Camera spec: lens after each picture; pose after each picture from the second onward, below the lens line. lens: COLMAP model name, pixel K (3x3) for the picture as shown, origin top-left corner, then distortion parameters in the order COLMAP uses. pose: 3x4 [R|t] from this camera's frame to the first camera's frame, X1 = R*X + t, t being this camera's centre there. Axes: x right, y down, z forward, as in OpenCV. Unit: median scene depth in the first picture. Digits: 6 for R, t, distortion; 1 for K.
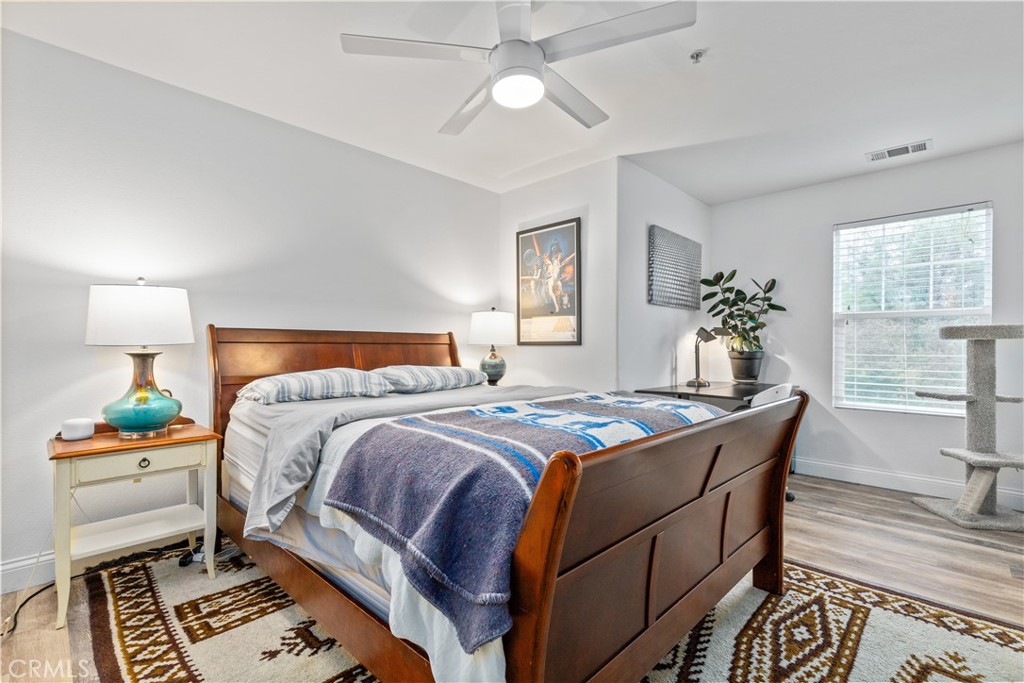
lens RADIAL K [[466.9, 0, 517.8], [0, 466.9, 343.8], [0, 0, 1]] dist [-0.000787, -0.001651]
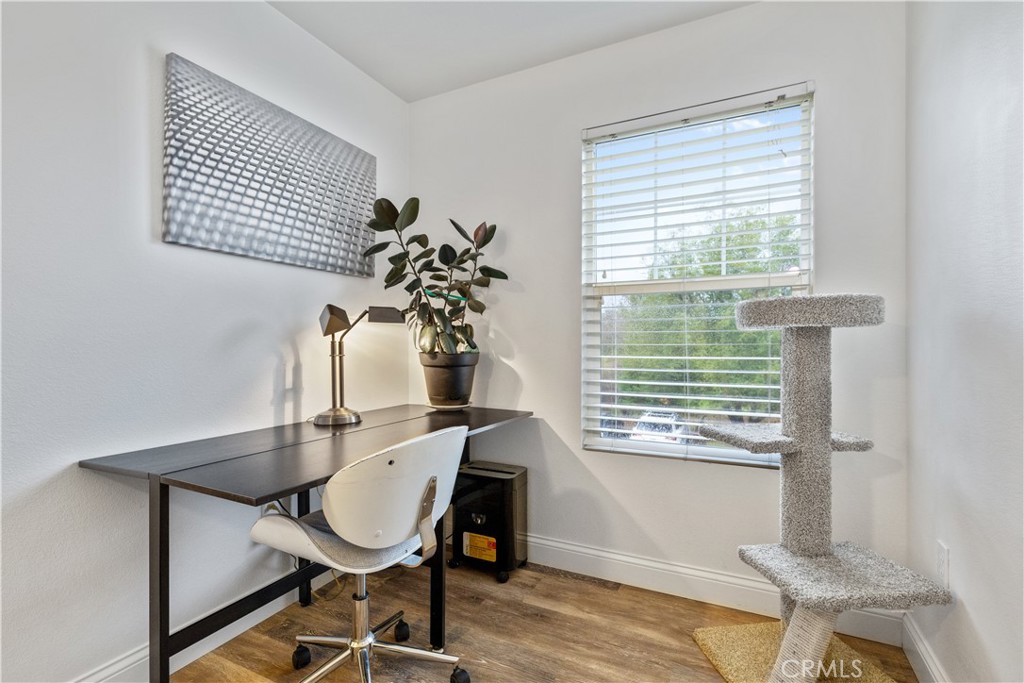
lens RADIAL K [[466.9, 0, 508.3], [0, 466.9, 342.1], [0, 0, 1]] dist [-0.000787, -0.001651]
pose [[0.957850, -0.004481, 0.287233, 0.448672], [0.004179, 0.999990, 0.001664, 0.003573], [-0.287237, -0.000394, 0.957859, 0.504047]]
